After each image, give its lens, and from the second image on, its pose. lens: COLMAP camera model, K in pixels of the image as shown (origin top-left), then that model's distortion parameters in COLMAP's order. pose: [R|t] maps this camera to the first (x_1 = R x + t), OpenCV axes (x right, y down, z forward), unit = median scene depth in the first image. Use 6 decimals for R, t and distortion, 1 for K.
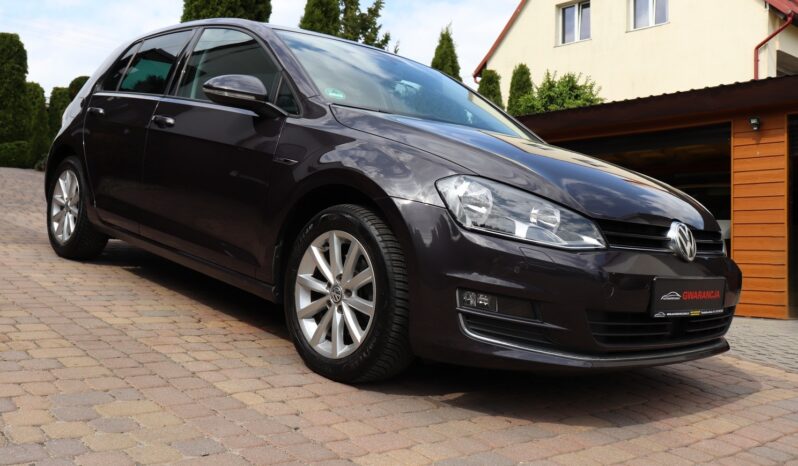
lens RADIAL K [[816.4, 0, 399.0], [0, 816.4, 233.0], [0, 0, 1]] dist [-0.061307, 0.016725]
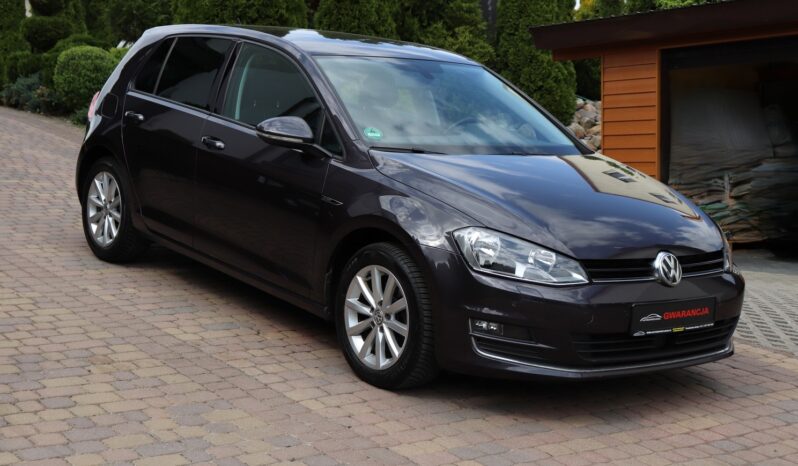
lens RADIAL K [[1224.6, 0, 398.1], [0, 1224.6, 267.2], [0, 0, 1]] dist [0.212909, -0.046821]
pose [[0.996684, -0.022579, -0.078180, 0.099938], [0.030947, 0.993720, 0.107535, -0.199970], [0.075261, -0.109597, 0.991123, -0.822588]]
